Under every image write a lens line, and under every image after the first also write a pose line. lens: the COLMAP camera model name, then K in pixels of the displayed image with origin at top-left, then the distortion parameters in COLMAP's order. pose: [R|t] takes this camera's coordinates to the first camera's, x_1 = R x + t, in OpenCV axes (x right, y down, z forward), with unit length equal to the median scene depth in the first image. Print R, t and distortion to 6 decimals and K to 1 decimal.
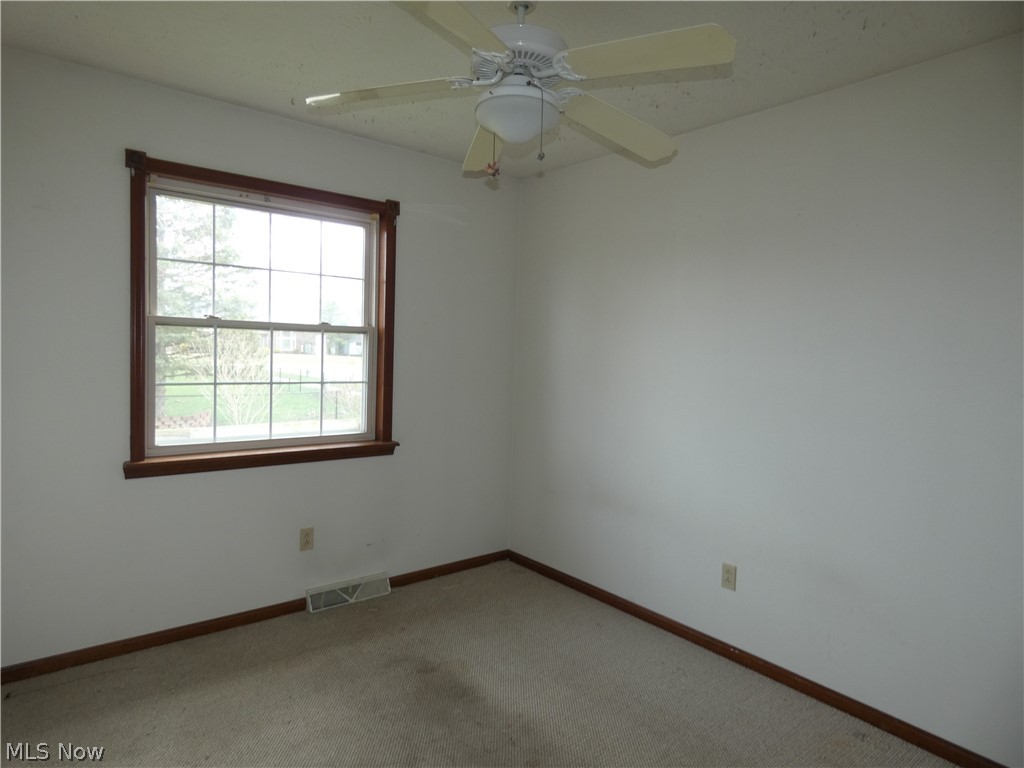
lens RADIAL K [[608.2, 0, 498.9], [0, 608.2, 385.7], [0, 0, 1]] dist [0.005122, 0.002094]
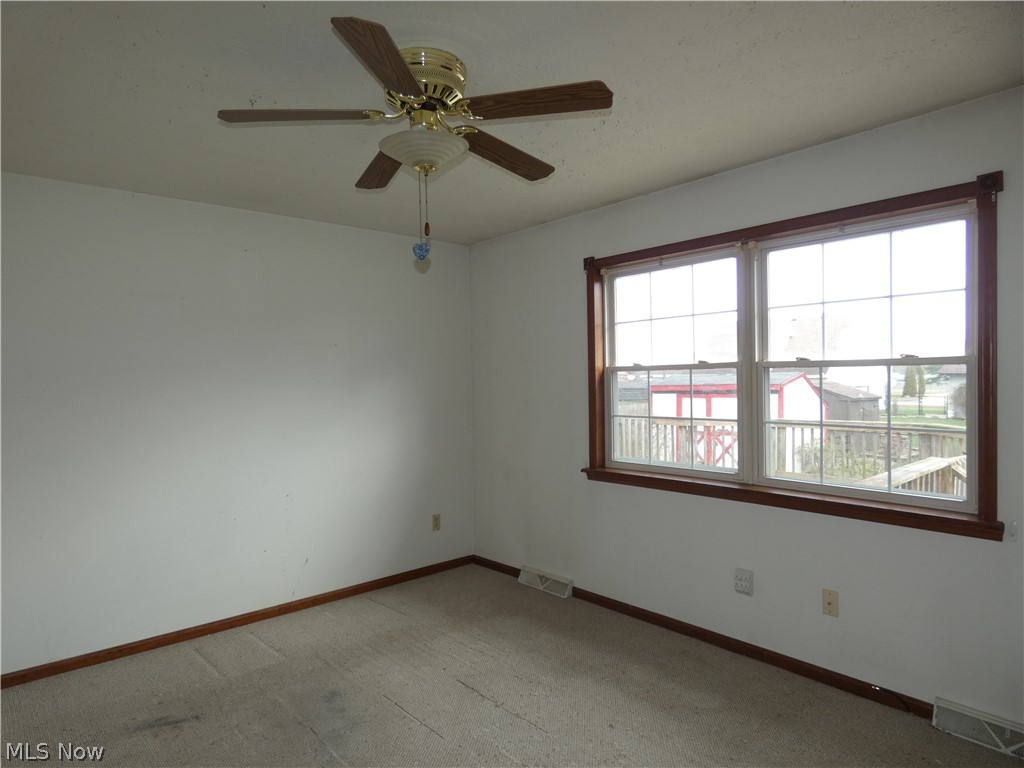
lens RADIAL K [[608.2, 0, 498.9], [0, 608.2, 385.7], [0, 0, 1]] dist [0.005122, 0.002094]
pose [[0.036896, -0.032589, -0.998788, 0.772115], [-0.056306, 0.997813, -0.034638, -0.006639], [0.997732, 0.057516, 0.034980, 0.655170]]
